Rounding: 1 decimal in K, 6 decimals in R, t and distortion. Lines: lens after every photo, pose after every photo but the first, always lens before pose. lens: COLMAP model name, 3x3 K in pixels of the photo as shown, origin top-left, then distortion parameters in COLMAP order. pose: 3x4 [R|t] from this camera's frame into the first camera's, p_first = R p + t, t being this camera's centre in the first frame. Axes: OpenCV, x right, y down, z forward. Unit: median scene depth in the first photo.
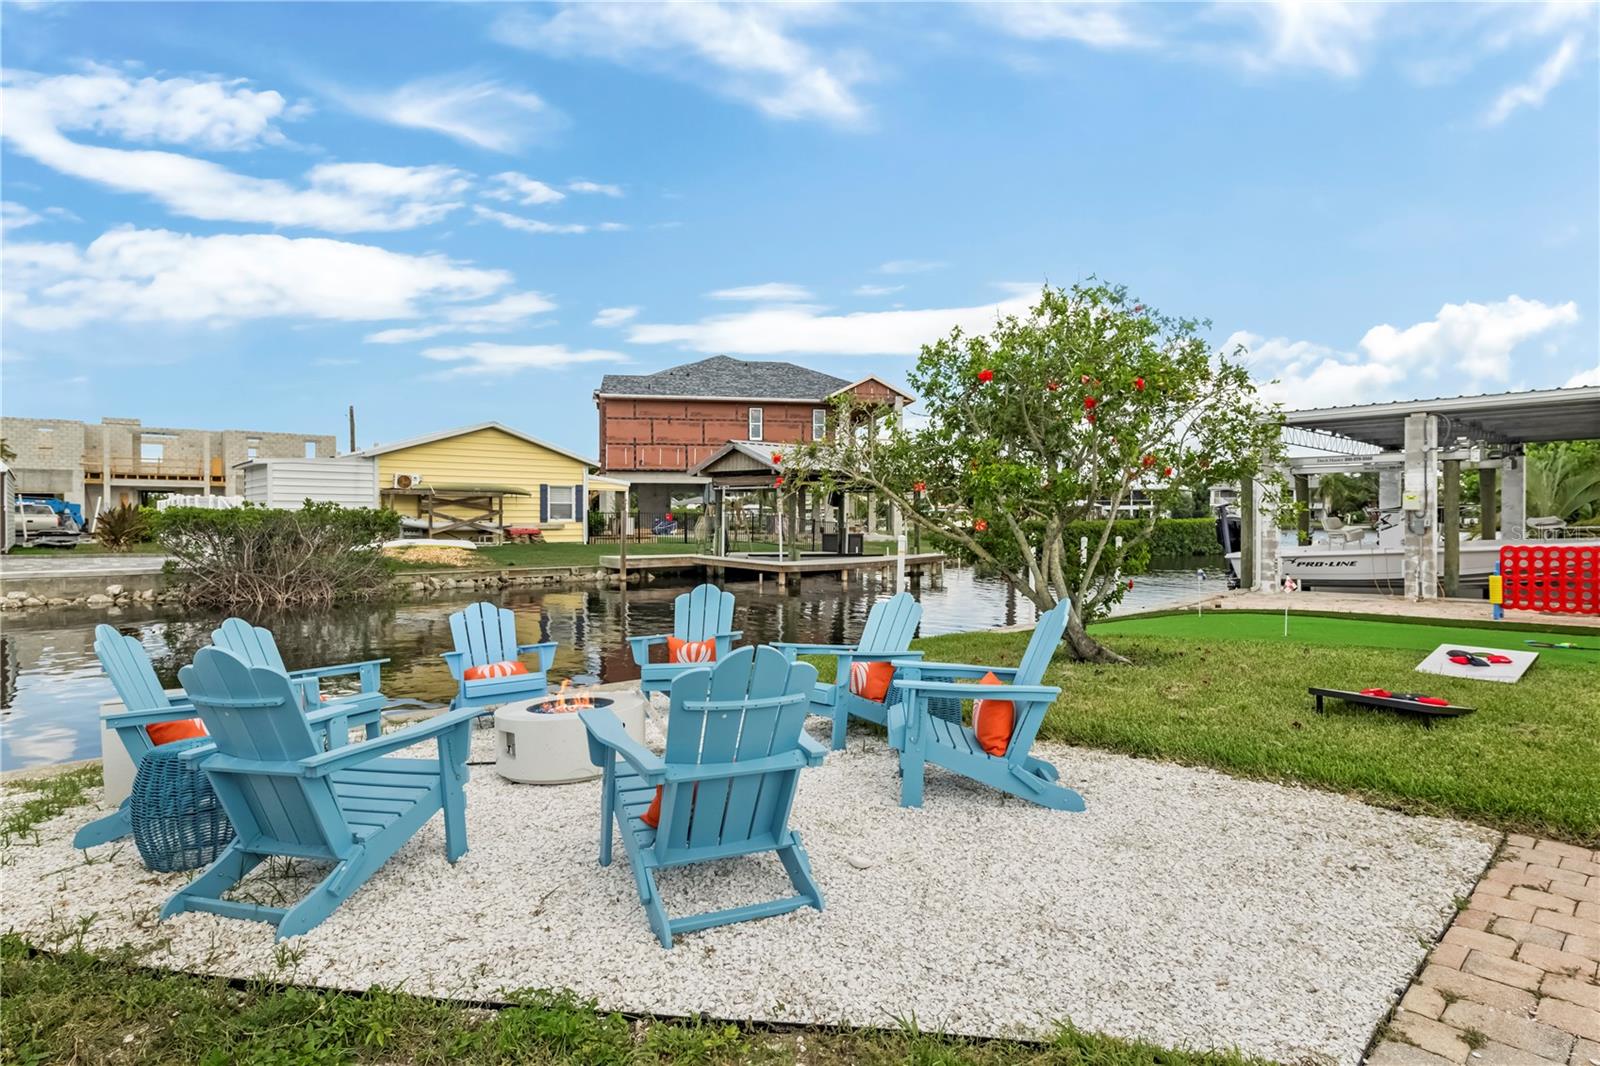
lens RADIAL K [[846.3, 0, 798.1], [0, 846.3, 530.6], [0, 0, 1]] dist [0.001363, -0.000209]
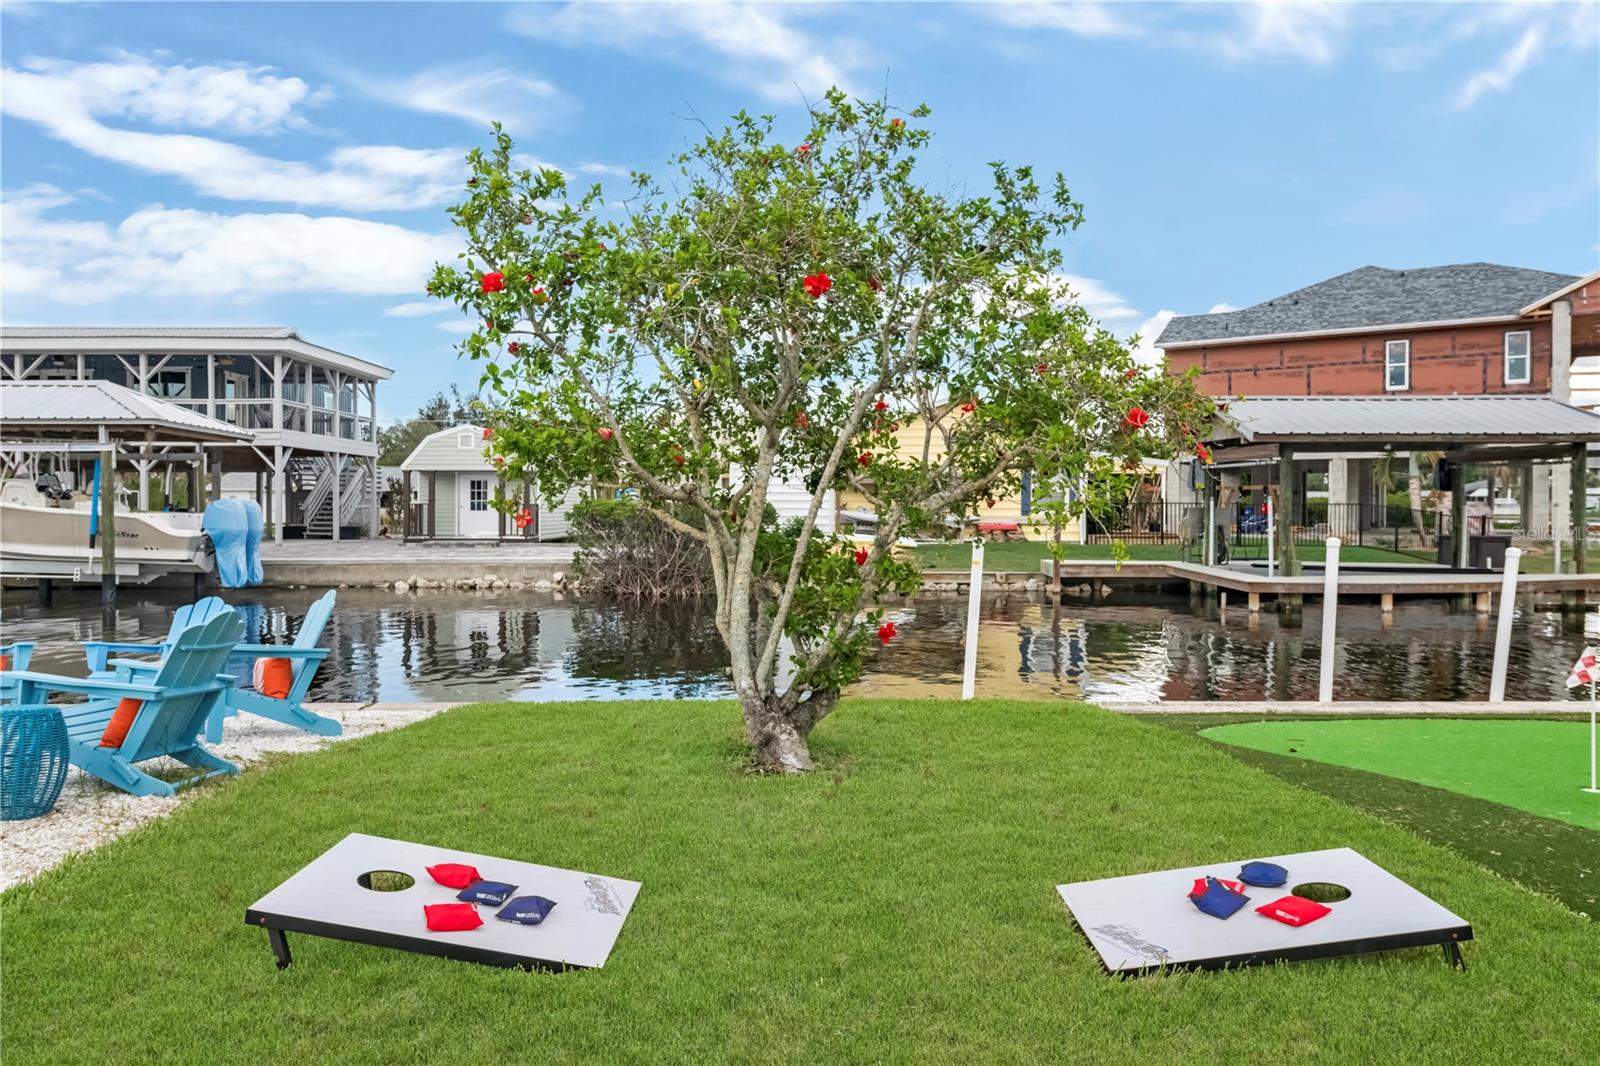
lens RADIAL K [[1052.0, 0, 800.0], [0, 1052.0, 533.0], [0, 0, 1]] dist [0.001276, 0.001608]
pose [[0.747702, 0.013275, -0.663901, 0.223515], [-0.008747, 0.999910, 0.010142, -0.001630], [0.663976, -0.001776, 0.747751, 0.137816]]
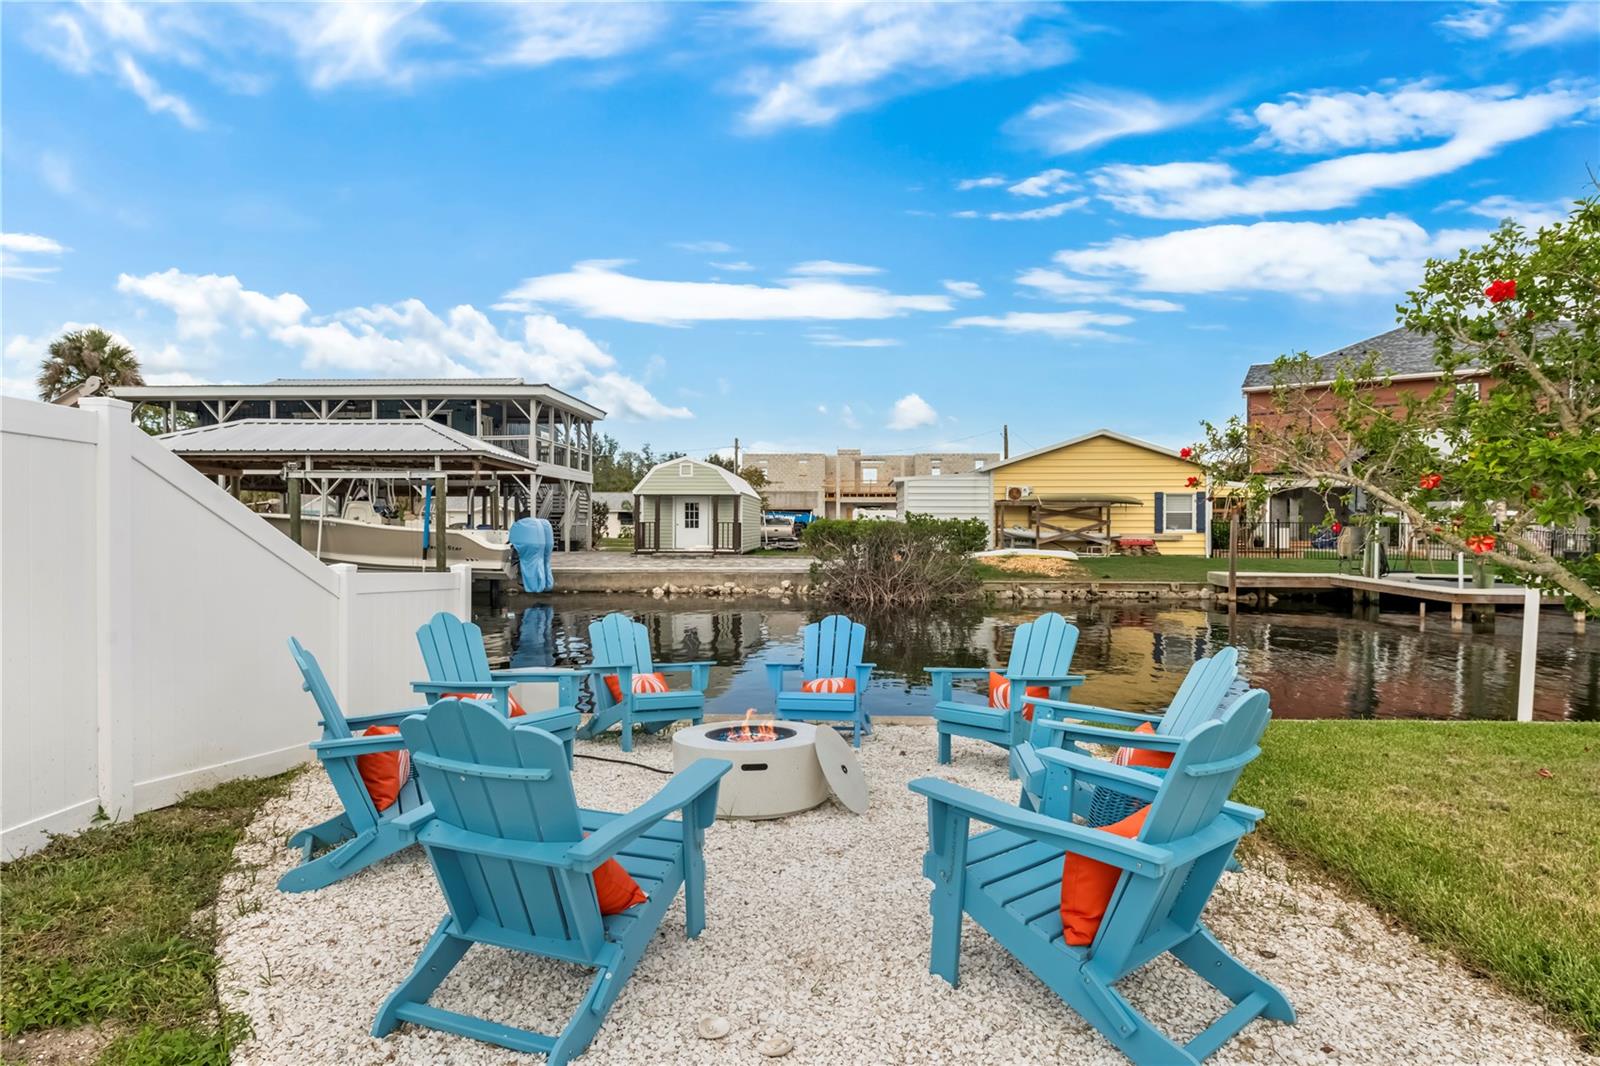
lens RADIAL K [[846.3, 0, 798.1], [0, 846.3, 530.6], [0, 0, 1]] dist [0.001363, -0.000209]
pose [[0.719717, 0.003336, -0.694260, 0.069185], [-0.011308, 0.999912, -0.006917, -0.001821], [0.694176, 0.012829, 0.719691, 0.060584]]
